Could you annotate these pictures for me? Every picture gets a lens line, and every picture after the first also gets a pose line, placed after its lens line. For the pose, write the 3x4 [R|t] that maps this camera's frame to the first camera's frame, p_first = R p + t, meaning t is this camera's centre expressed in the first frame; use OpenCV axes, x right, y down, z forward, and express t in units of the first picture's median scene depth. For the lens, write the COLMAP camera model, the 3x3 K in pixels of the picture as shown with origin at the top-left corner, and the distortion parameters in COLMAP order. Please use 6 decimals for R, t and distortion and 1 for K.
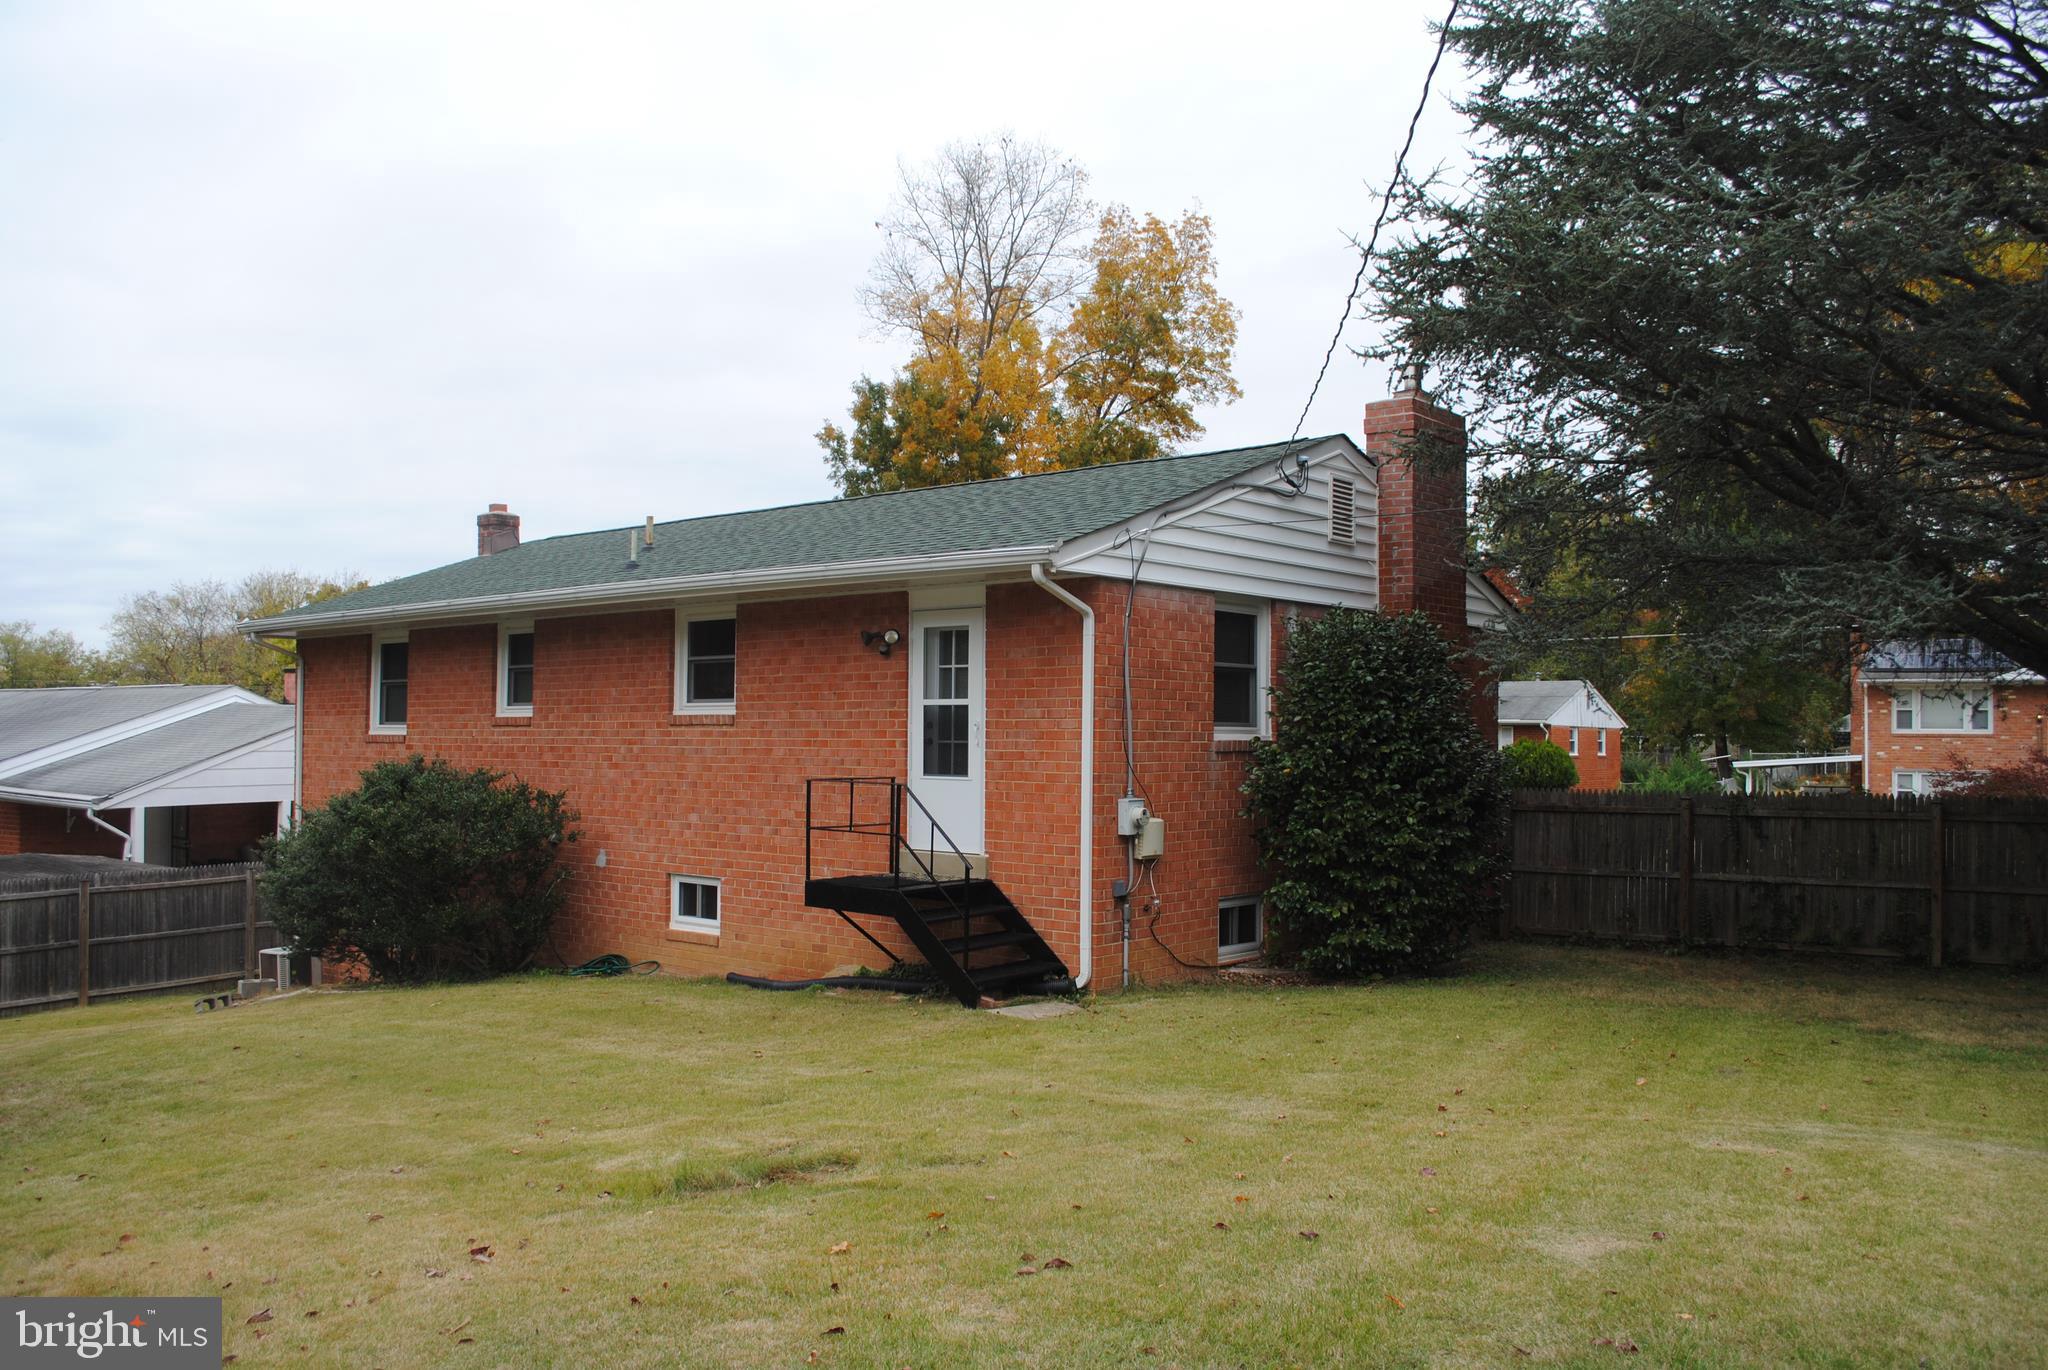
lens RADIAL K [[1619.9, 0, 1019.8], [0, 1619.9, 691.6], [0, 0, 1]] dist [-0.081842, 0.010858]
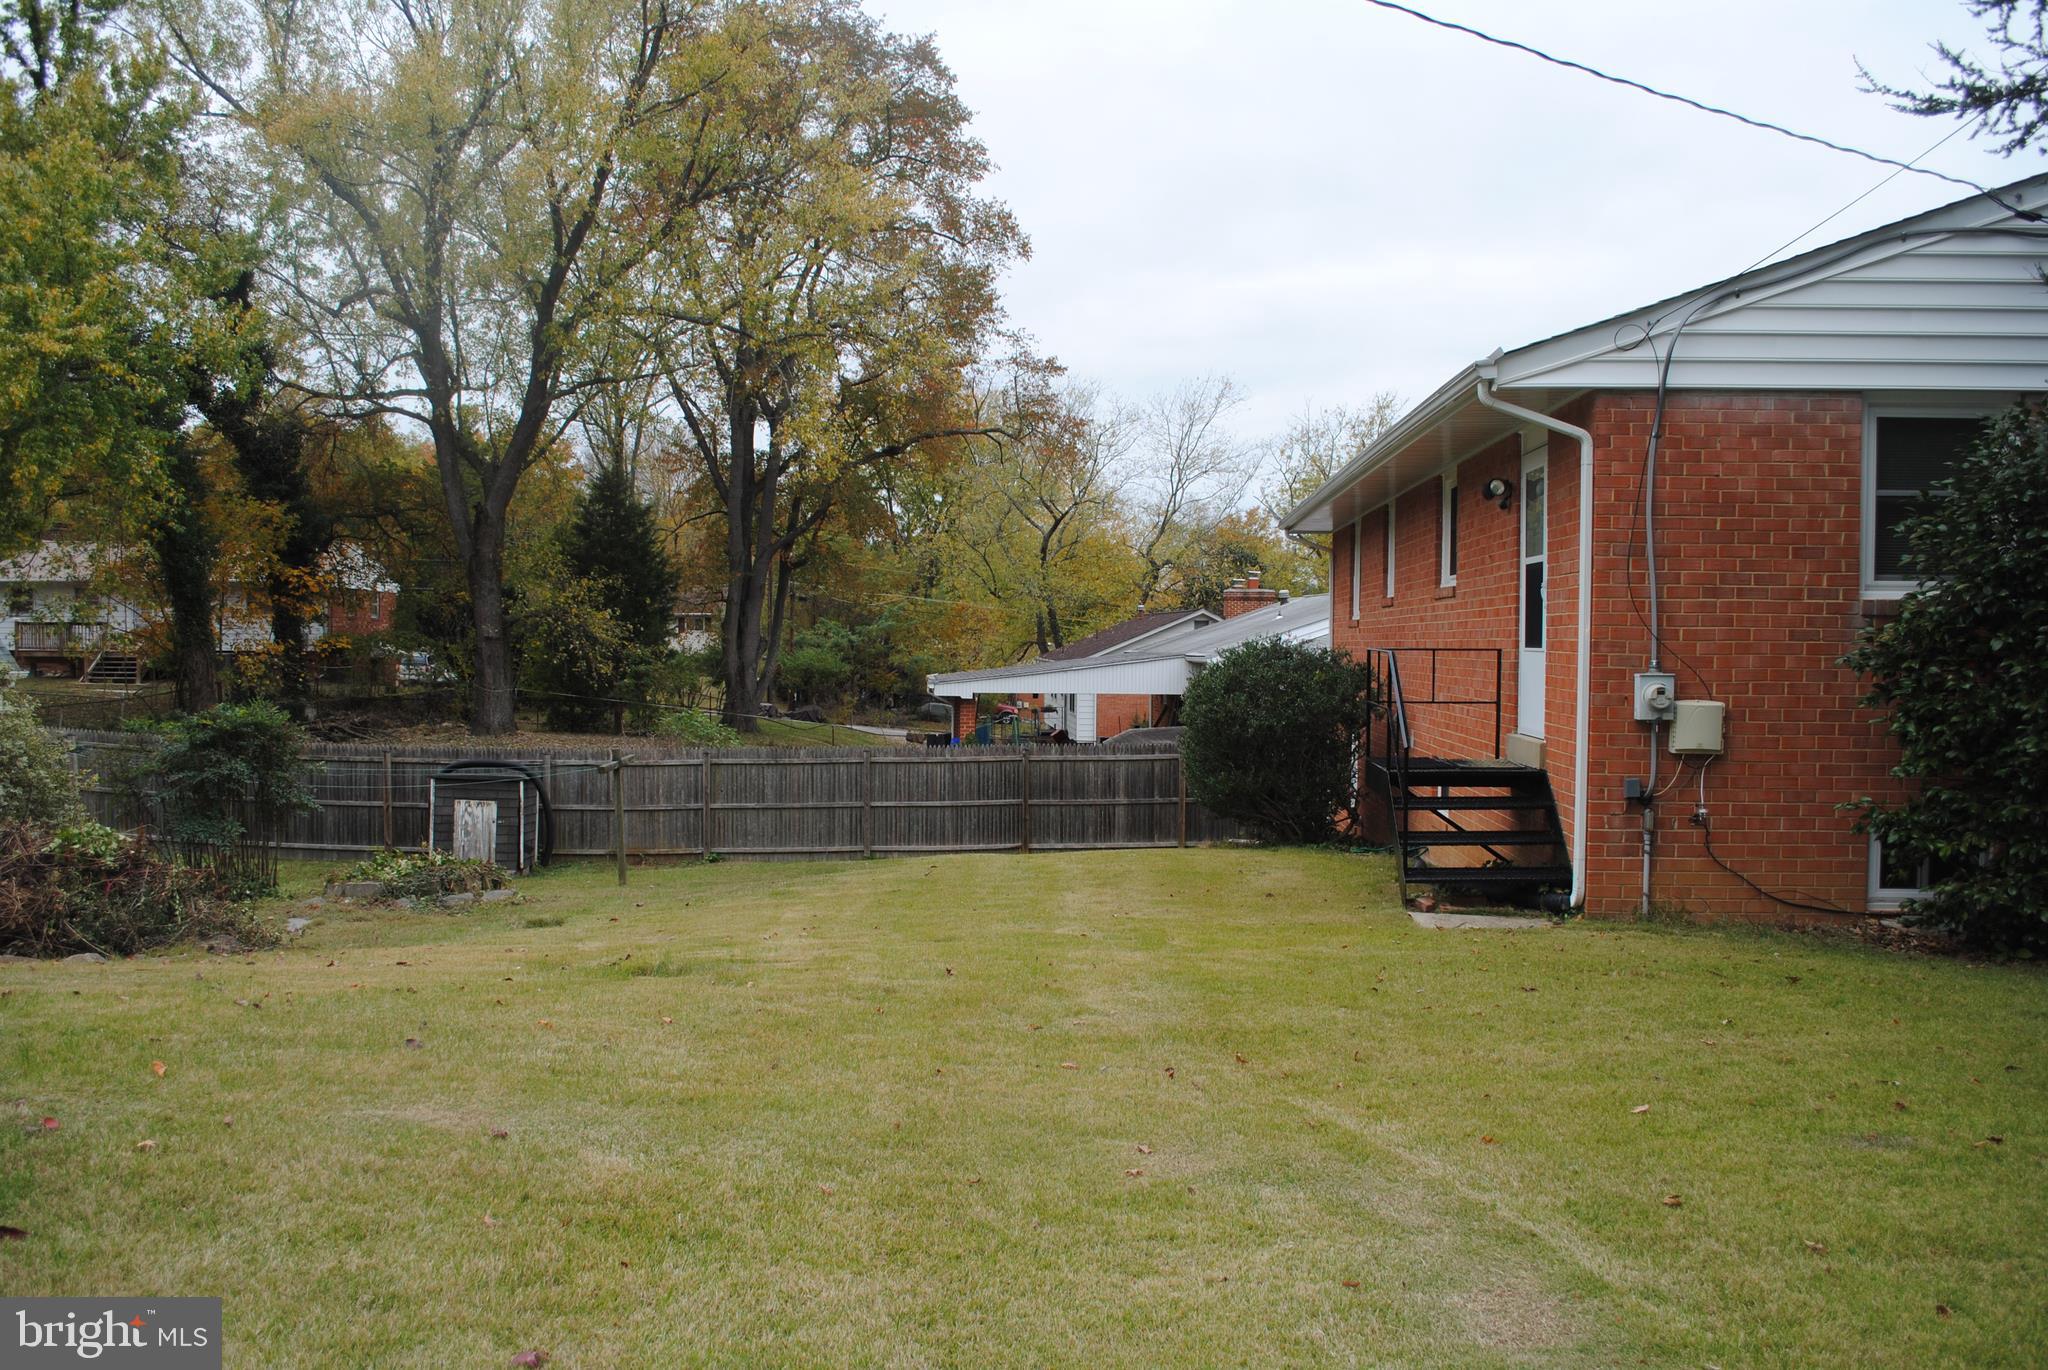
lens RADIAL K [[1619.9, 0, 1019.8], [0, 1619.9, 691.6], [0, 0, 1]] dist [-0.081842, 0.010858]
pose [[0.577521, 0.022538, -0.816065, 0.508831], [0.021500, 0.998852, 0.042801, 0.035273], [0.816093, -0.042265, 0.576373, 0.309818]]
